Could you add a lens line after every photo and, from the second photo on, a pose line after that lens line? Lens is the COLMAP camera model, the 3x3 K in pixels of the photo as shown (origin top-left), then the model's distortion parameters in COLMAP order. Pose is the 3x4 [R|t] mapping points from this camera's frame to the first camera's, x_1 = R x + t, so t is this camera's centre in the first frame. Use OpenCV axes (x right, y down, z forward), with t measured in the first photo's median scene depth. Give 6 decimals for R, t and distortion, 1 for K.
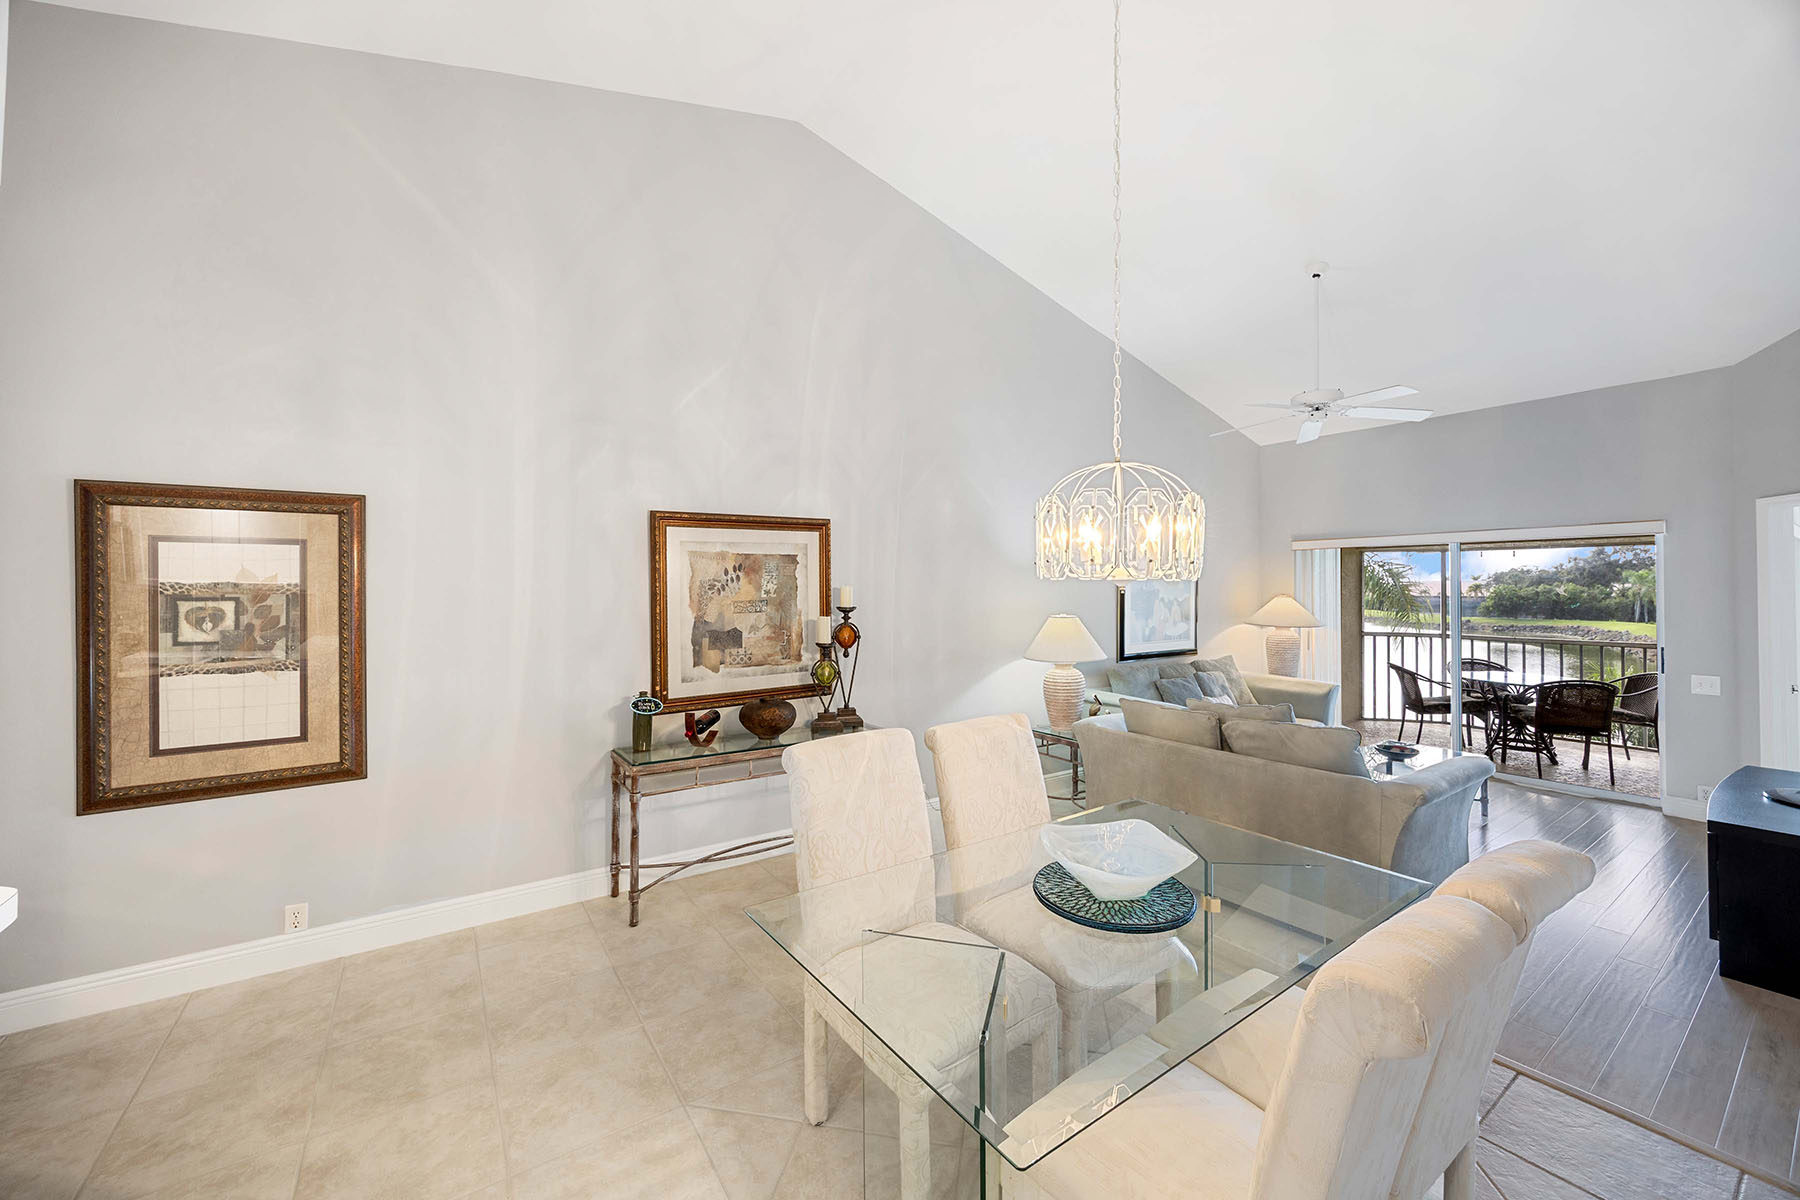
lens RADIAL K [[684.7, 0, 892.3], [0, 684.7, 581.2], [0, 0, 1]] dist [-0.003131, 0.000975]
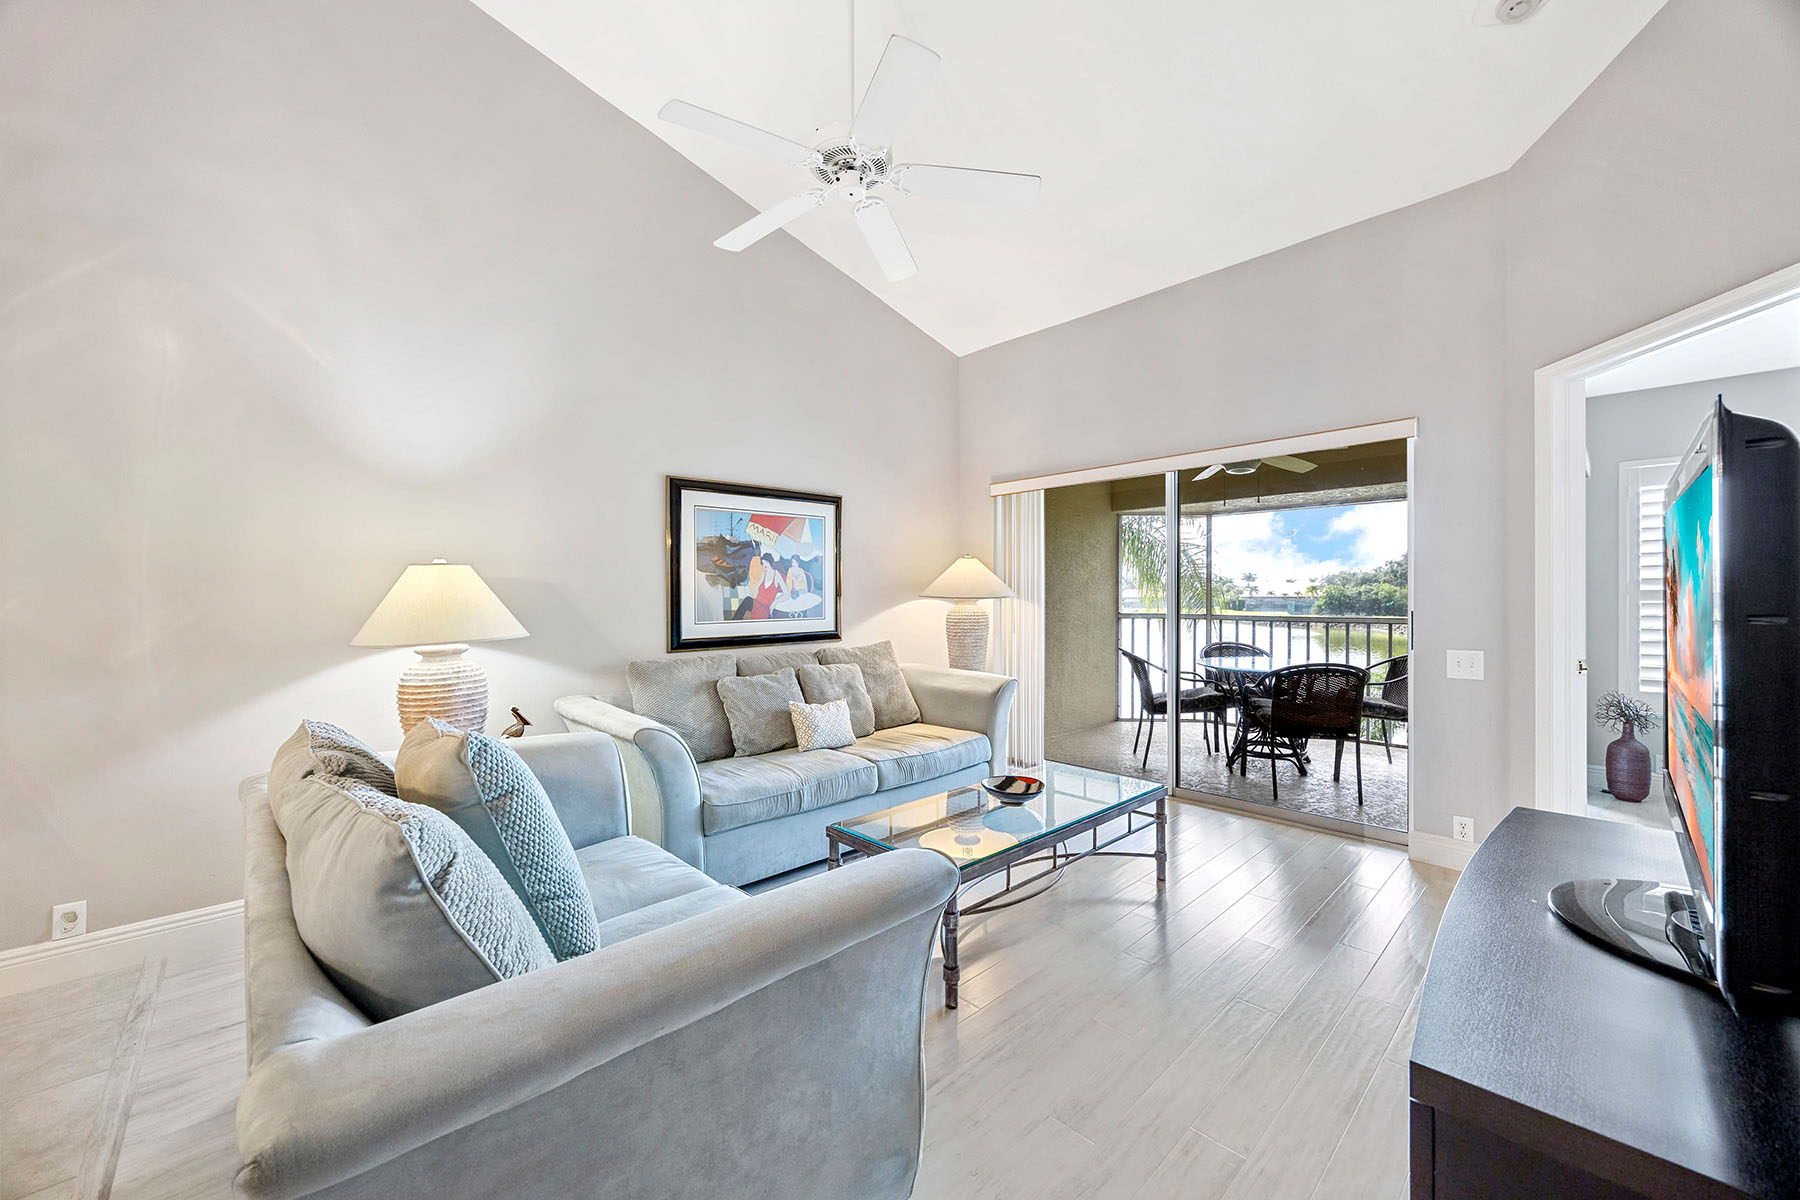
lens RADIAL K [[684.7, 0, 903.6], [0, 684.7, 596.5], [0, 0, 1]] dist [-0.003131, 0.000975]
pose [[0.986715, -0.007226, 0.162303, 0.395174], [0.005089, 0.999895, 0.013579, 0.053975], [-0.162384, -0.012573, 0.986648, 0.313189]]
